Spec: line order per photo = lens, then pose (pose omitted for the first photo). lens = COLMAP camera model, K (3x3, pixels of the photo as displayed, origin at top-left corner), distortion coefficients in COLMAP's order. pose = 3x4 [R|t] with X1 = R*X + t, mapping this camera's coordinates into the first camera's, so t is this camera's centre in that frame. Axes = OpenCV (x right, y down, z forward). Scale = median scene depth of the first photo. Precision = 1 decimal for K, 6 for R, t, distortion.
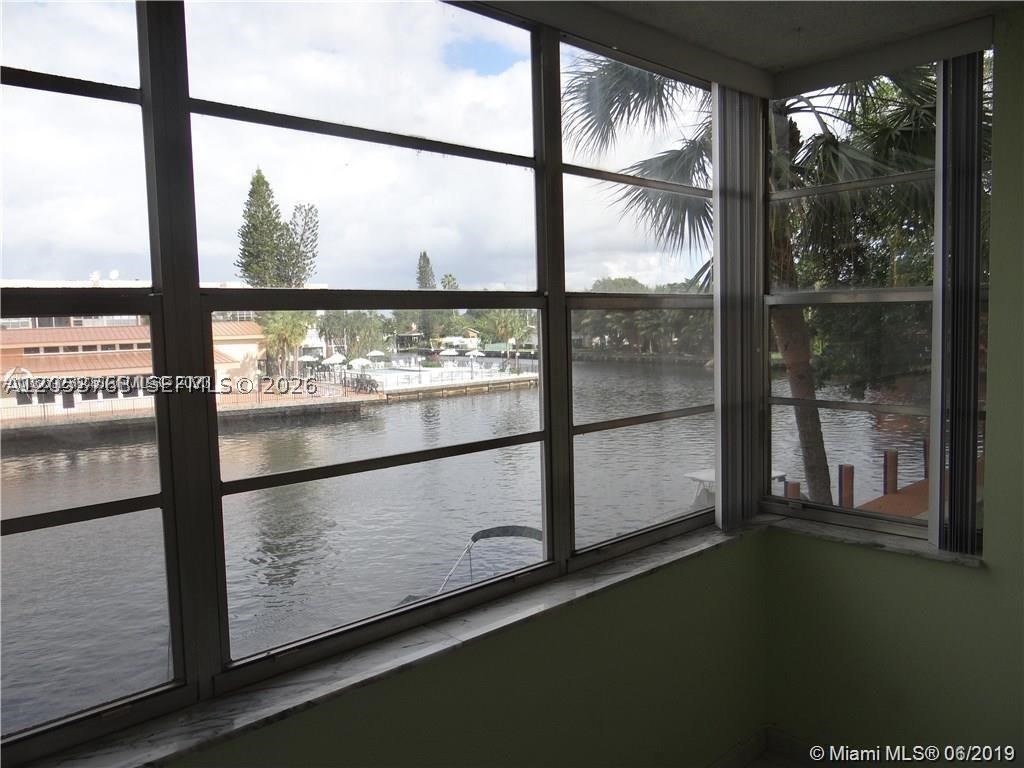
lens RADIAL K [[803.3, 0, 512.0], [0, 803.3, 378.7], [0, 0, 1]] dist [-0.012110, 0.006839]
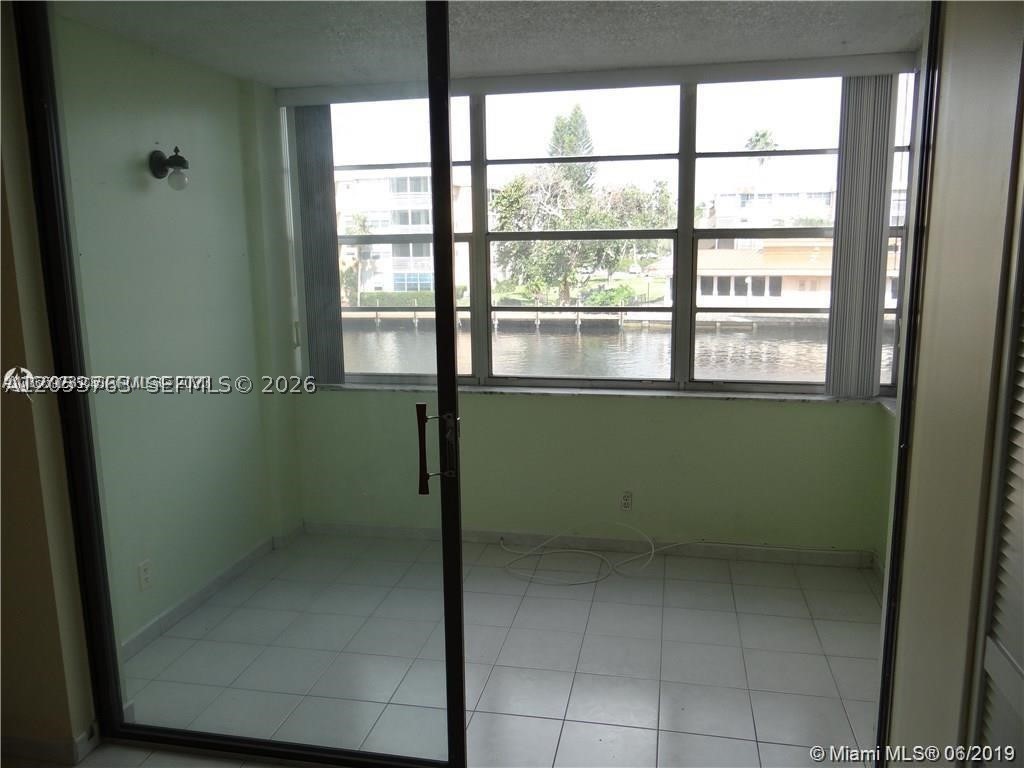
lens RADIAL K [[803.3, 0, 505.6], [0, 803.3, 386.9], [0, 0, 1]] dist [-0.012110, 0.006839]
pose [[0.571471, 0.155106, -0.805831, 1.322617], [-0.062186, 0.987337, 0.145941, 0.002300], [0.818263, -0.033290, 0.573880, -0.363887]]
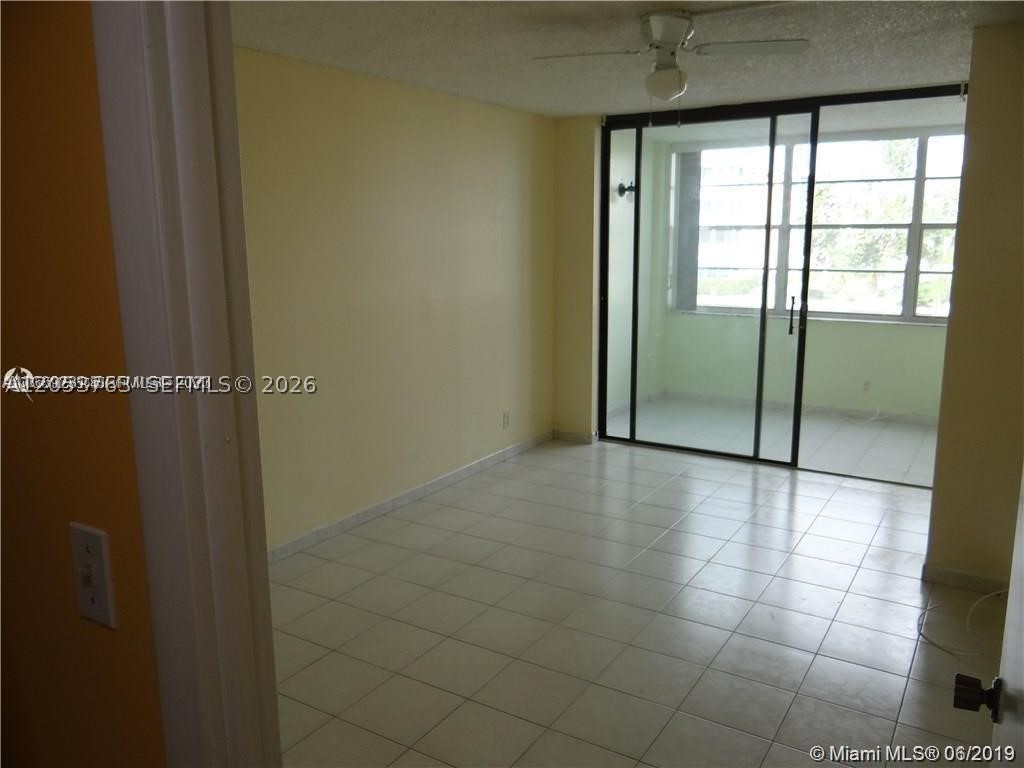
lens RADIAL K [[803.3, 0, 505.1], [0, 803.3, 381.2], [0, 0, 1]] dist [-0.012110, 0.006839]
pose [[0.245076, 0.192148, -0.950272, 2.619212], [-0.076460, 0.980941, 0.178630, 0.052135], [0.966484, 0.028880, 0.255097, -1.210438]]
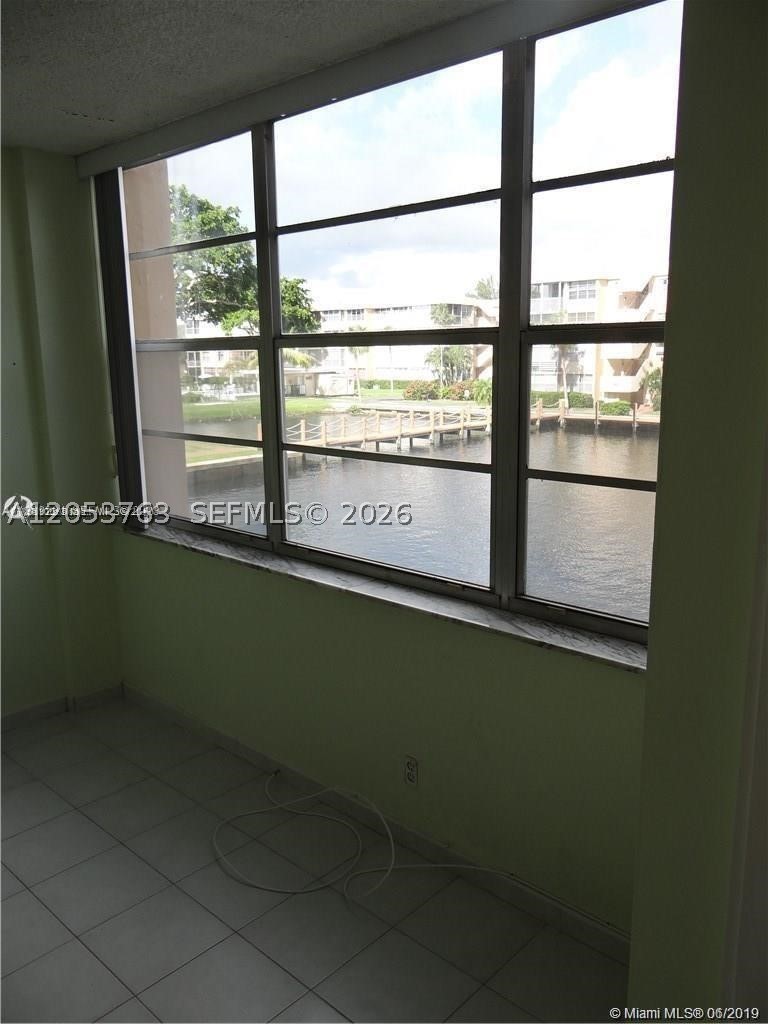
lens RADIAL K [[803.3, 0, 386.2], [0, 803.3, 511.0], [0, 0, 1]] dist [-0.012110, 0.006839]
pose [[0.052548, 0.223155, -0.973366, 1.058015], [-0.052766, 0.973971, 0.220445, -0.097738], [0.997223, 0.039777, 0.062955, 0.807602]]
